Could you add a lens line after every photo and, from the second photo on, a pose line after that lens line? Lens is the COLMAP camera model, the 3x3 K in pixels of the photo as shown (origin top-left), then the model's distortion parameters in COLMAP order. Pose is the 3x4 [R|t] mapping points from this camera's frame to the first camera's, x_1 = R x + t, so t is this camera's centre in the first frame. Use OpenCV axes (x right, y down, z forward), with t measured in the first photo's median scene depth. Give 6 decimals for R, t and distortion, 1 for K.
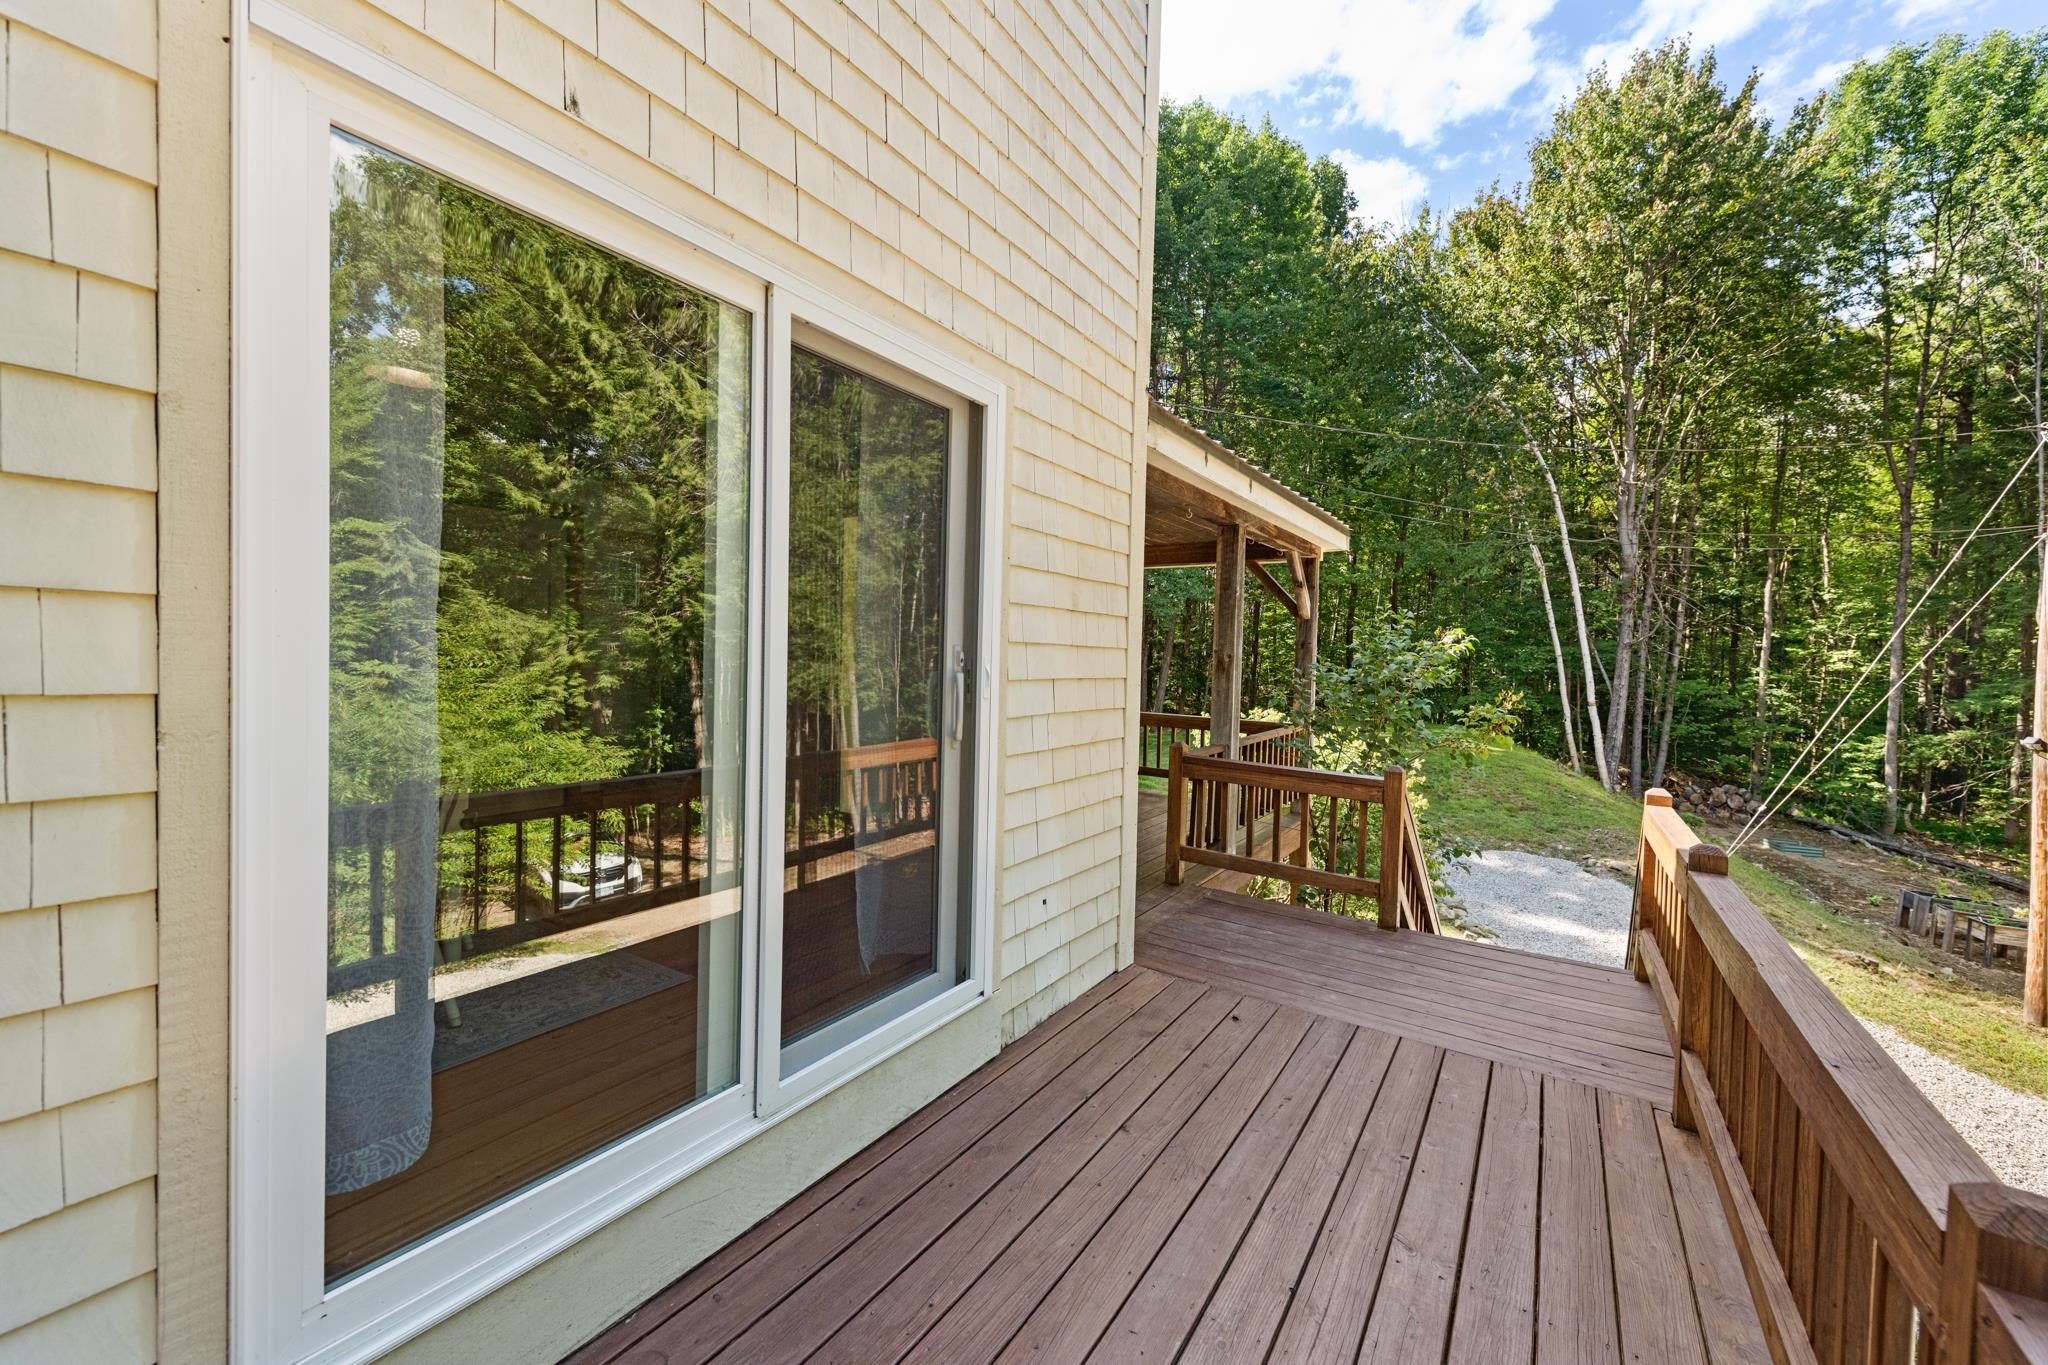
lens RADIAL K [[799.3, 0, 1024.0], [0, 799.3, 682.5], [0, 0, 1]] dist [0.000097, -0.003128]
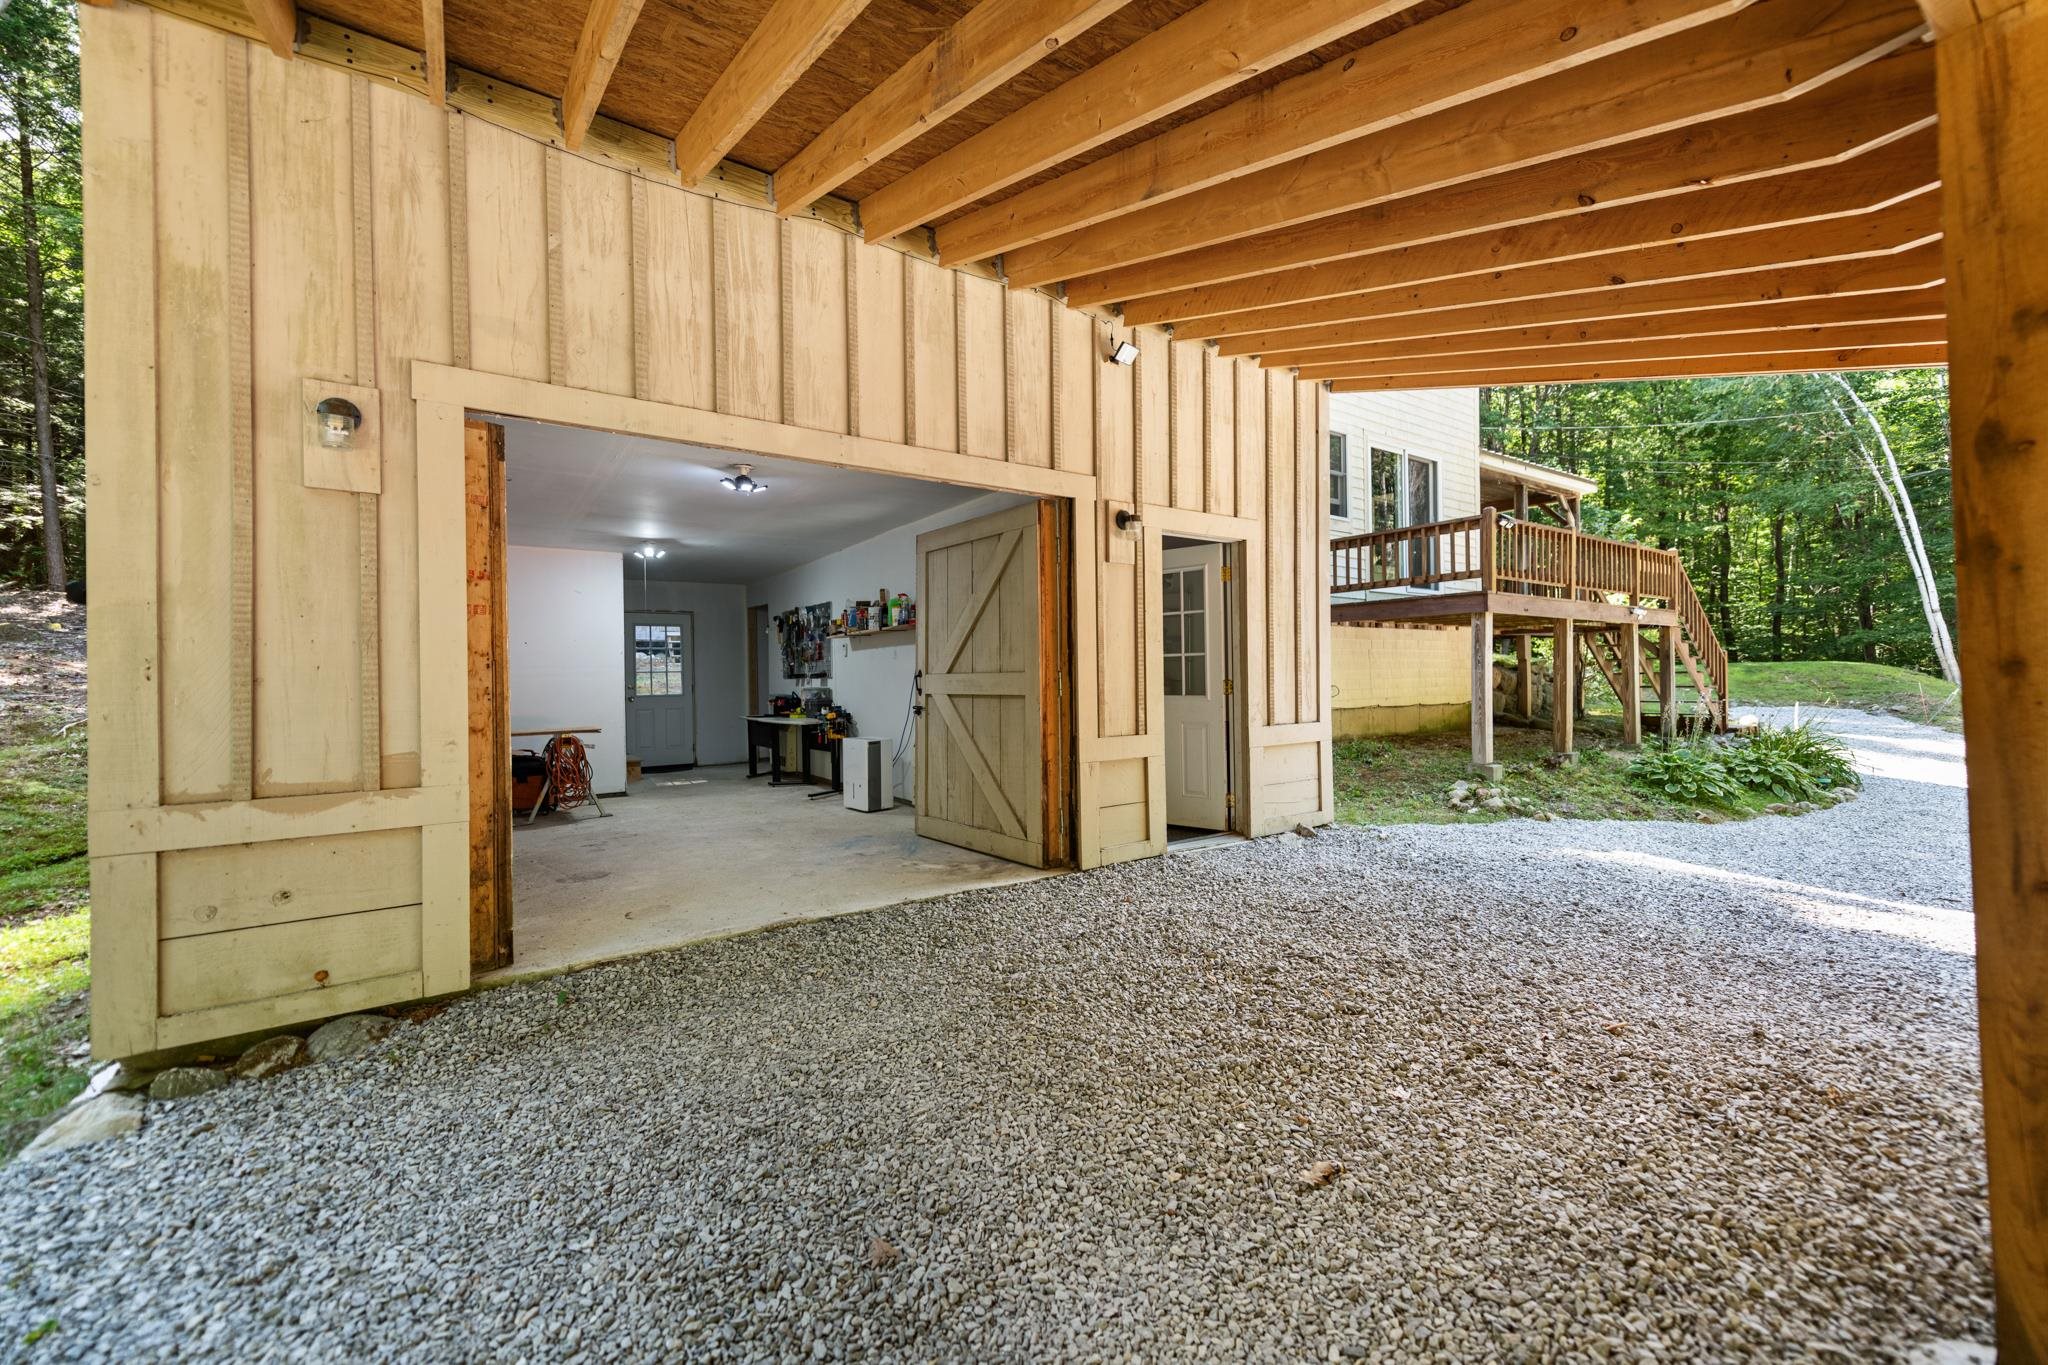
lens RADIAL K [[799.3, 0, 1024.0], [0, 799.3, 682.5], [0, 0, 1]] dist [0.000097, -0.003128]
pose [[0.937878, -0.037230, -0.344963, -0.266406], [0.033697, 0.999300, -0.016235, 0.315351], [0.345326, 0.003602, 0.938476, -1.446147]]
